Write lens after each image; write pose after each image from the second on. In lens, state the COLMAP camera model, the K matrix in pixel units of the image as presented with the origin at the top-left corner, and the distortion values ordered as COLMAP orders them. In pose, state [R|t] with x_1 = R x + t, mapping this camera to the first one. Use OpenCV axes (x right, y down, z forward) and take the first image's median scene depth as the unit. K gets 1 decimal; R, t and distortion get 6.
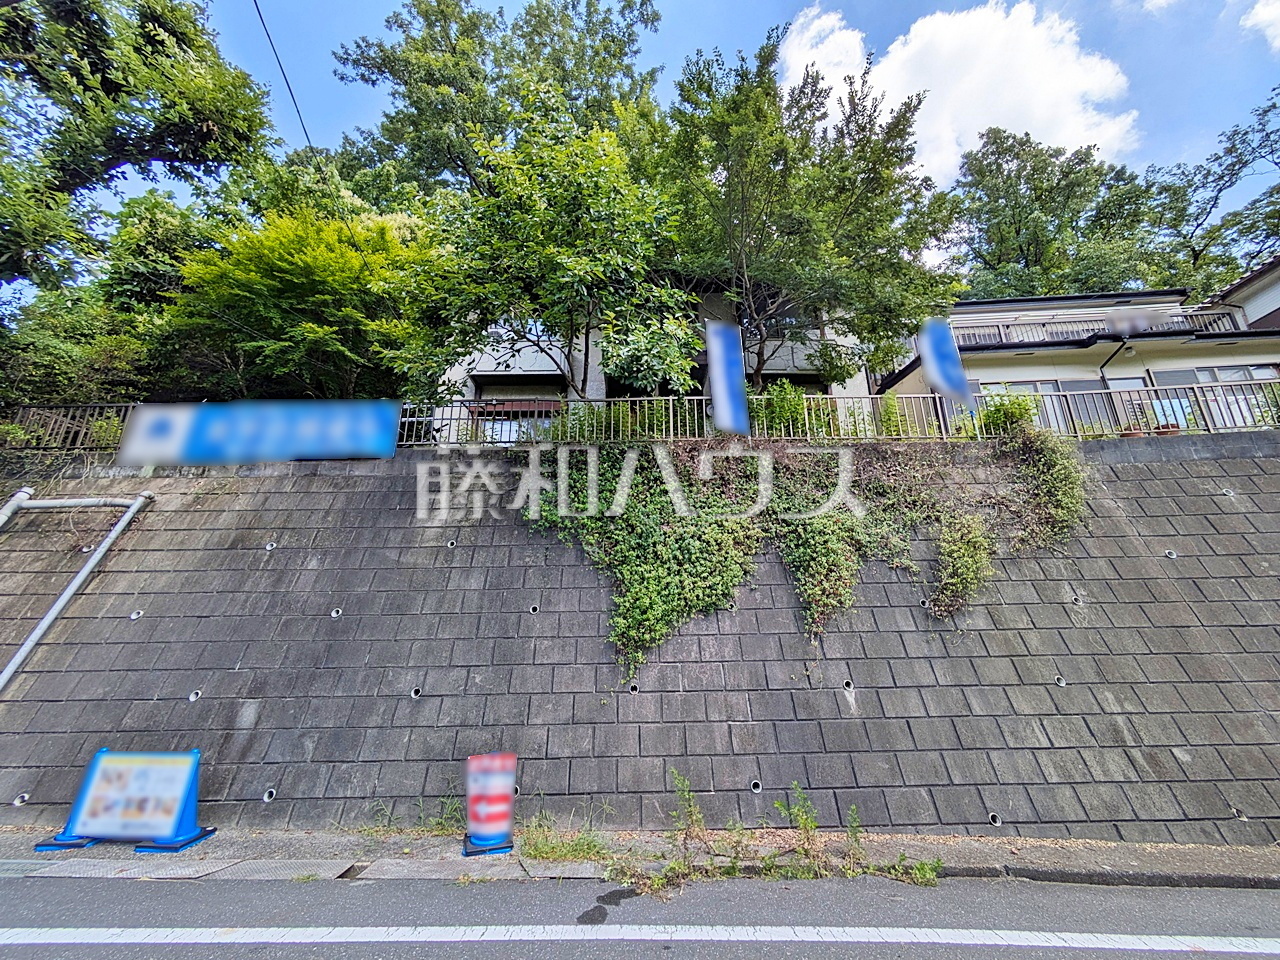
lens RADIAL K [[503.6, 0, 640.0], [0, 503.6, 480.0], [0, 0, 1]] dist [-0.002061, 0.001064]
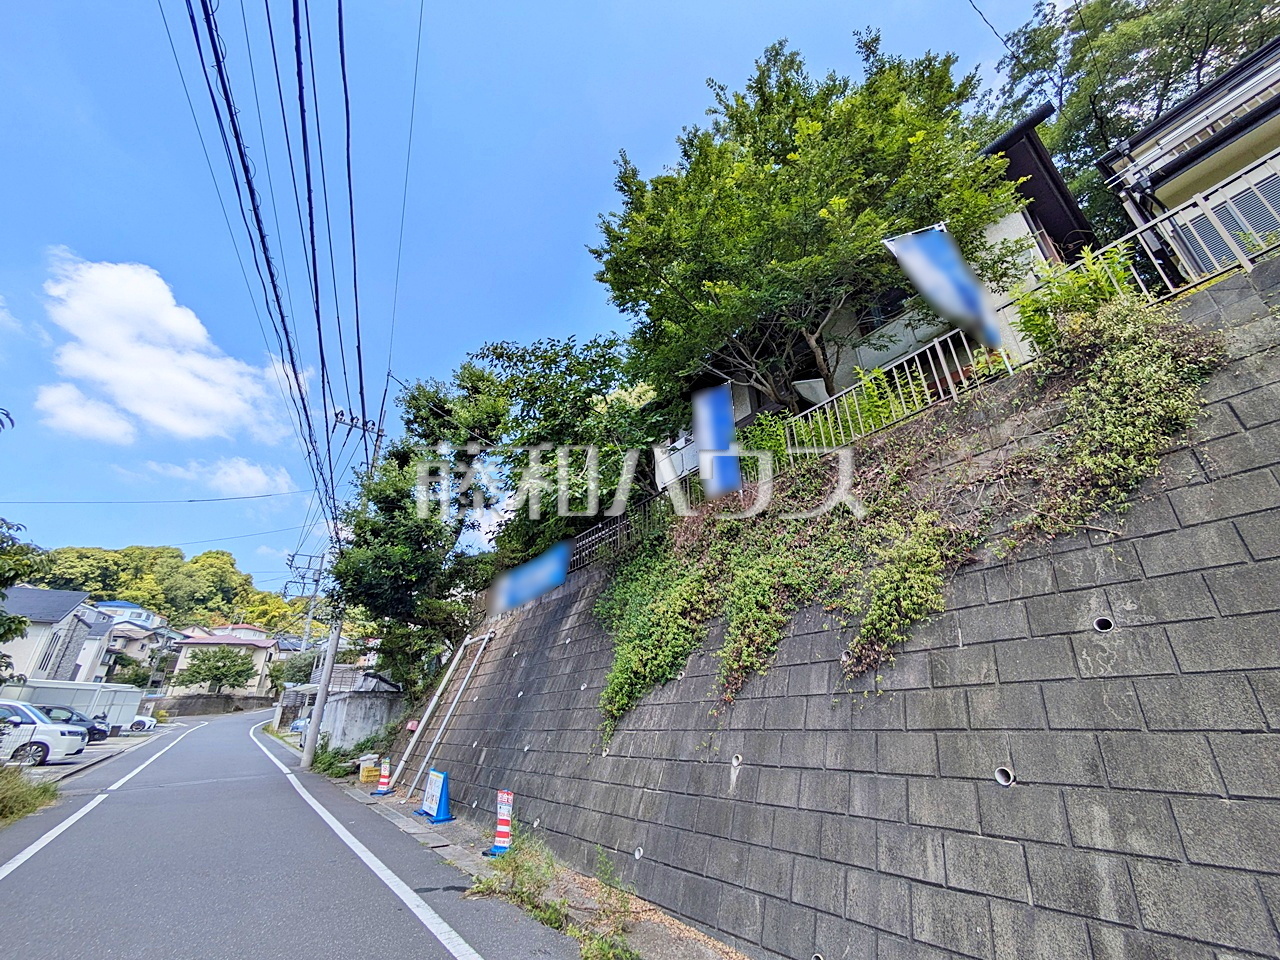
lens RADIAL K [[503.6, 0, 640.0], [0, 503.6, 480.0], [0, 0, 1]] dist [-0.002061, 0.001064]
pose [[0.589993, -0.344109, -0.730409, 1.077049], [0.260422, 0.937389, -0.231262, 0.094824], [0.764257, -0.053772, 0.642667, 0.299360]]
